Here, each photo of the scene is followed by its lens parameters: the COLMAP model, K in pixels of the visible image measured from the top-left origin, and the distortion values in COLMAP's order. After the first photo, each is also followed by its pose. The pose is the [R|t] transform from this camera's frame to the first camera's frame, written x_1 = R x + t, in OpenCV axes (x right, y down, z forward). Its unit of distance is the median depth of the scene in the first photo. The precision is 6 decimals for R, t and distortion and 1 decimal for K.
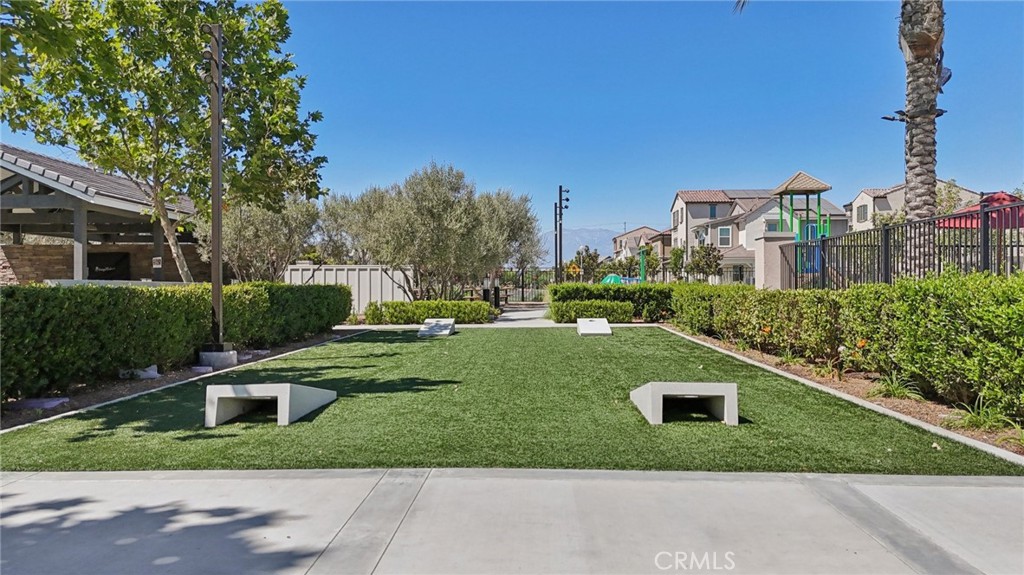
lens RADIAL K [[765.7, 0, 509.7], [0, 765.7, 288.7], [0, 0, 1]] dist [0.041998, -0.004493]
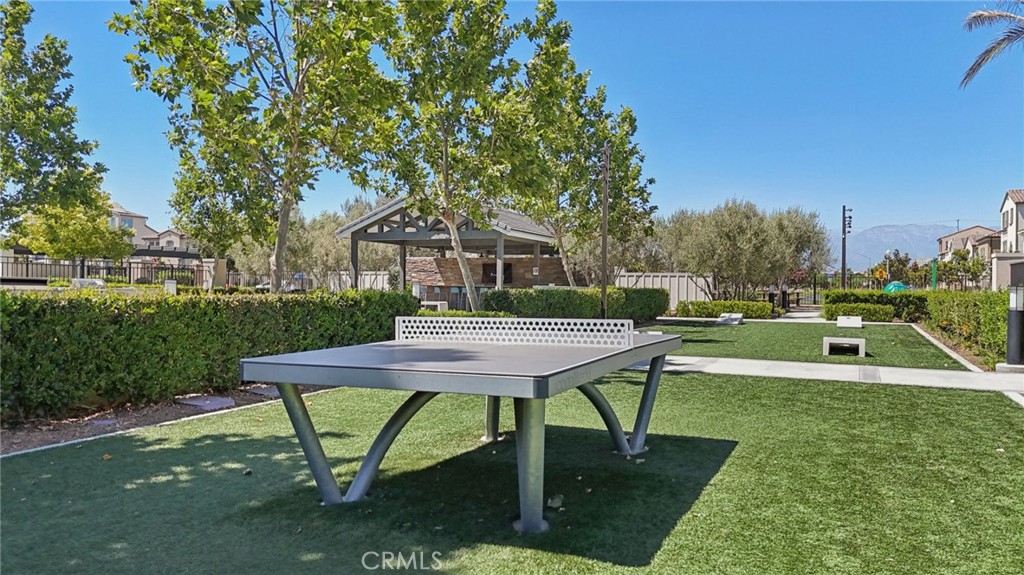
lens RADIAL K [[765.7, 0, 509.6], [0, 765.7, 295.3], [0, 0, 1]] dist [0.041998, -0.004493]
pose [[0.928316, 0.018994, -0.371308, 0.045373], [-0.016090, 0.999811, 0.010917, -0.002913], [0.371445, -0.004160, 0.928446, -0.397853]]
